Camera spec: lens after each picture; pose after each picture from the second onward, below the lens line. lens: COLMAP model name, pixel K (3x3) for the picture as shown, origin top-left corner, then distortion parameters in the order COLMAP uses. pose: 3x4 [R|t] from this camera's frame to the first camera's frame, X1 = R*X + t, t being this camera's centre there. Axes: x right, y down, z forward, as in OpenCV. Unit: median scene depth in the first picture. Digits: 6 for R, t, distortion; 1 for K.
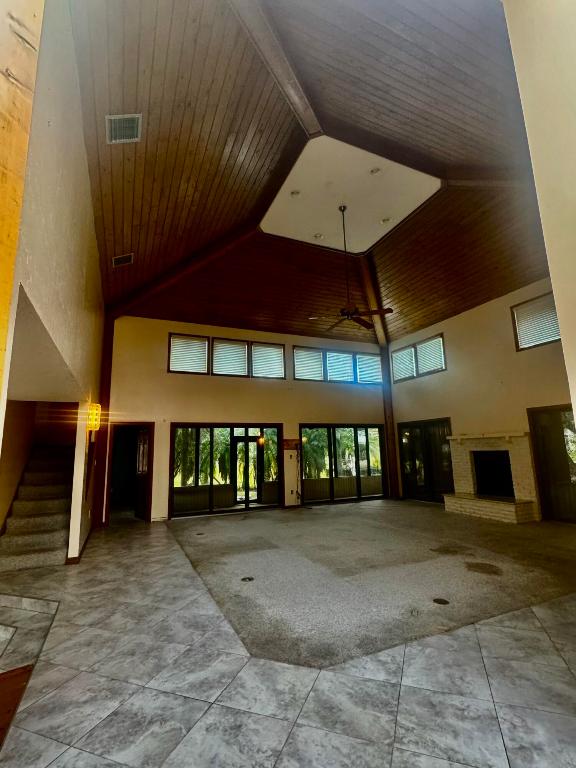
lens RADIAL K [[368.4, 0, 289.3], [0, 368.4, 382.0], [0, 0, 1]] dist [-0.008415, 0.000581]
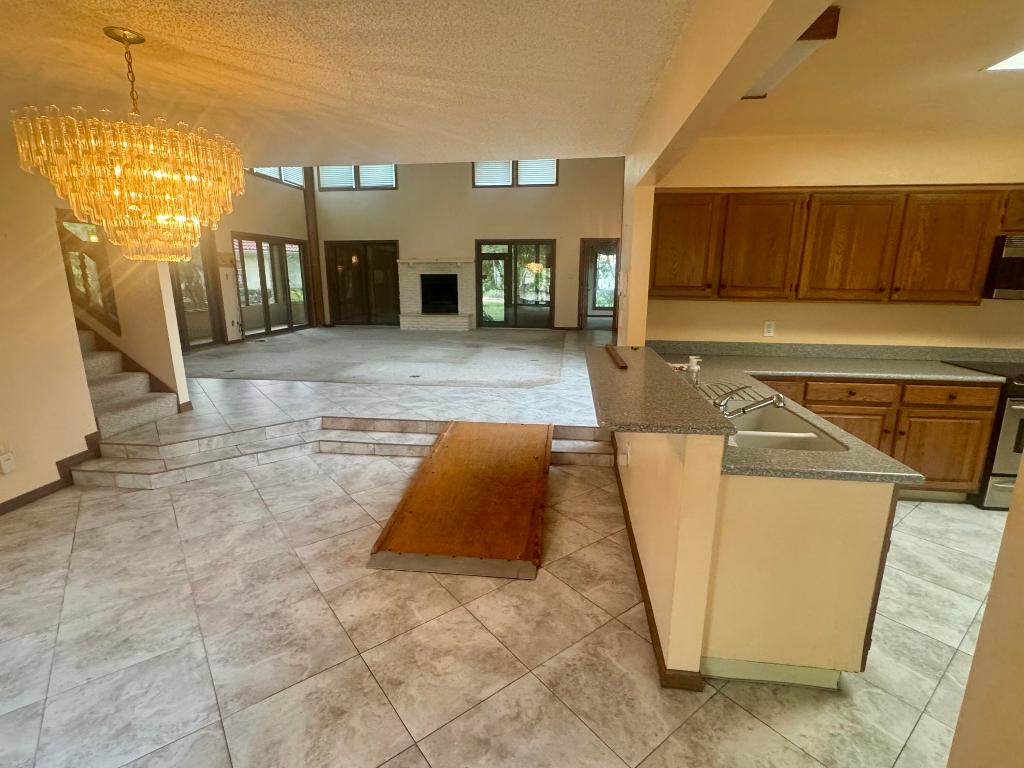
lens RADIAL K [[491.2, 0, 511.6], [0, 491.2, 386.9], [0, 0, 1]] dist [-0.008415, 0.000581]
pose [[0.517867, -0.165247, 0.839349, -0.629132], [-0.169807, 0.941785, 0.290183, 0.034124], [-0.838438, -0.292804, 0.459660, 0.012492]]
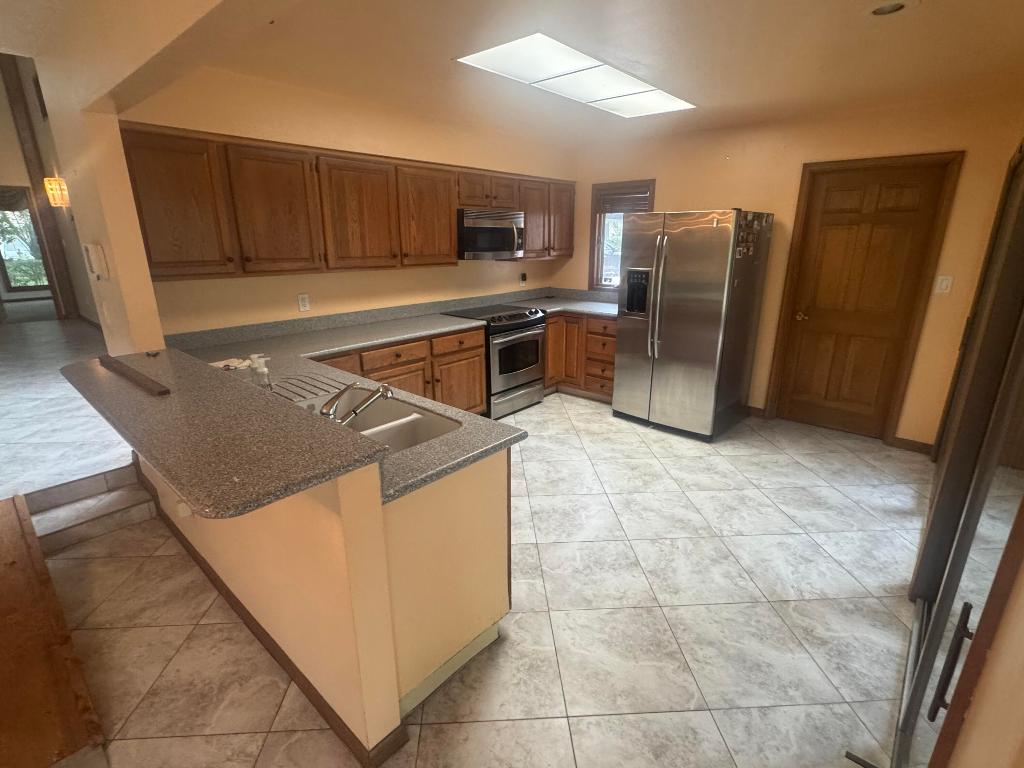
lens RADIAL K [[491.2, 0, 511.4], [0, 491.2, 384.7], [0, 0, 1]] dist [-0.008415, 0.000581]
pose [[-0.411122, -0.240621, 0.879250, -0.576925], [-0.153071, 0.969061, 0.193625, 0.034361], [-0.898637, -0.054984, -0.435234, 0.054147]]
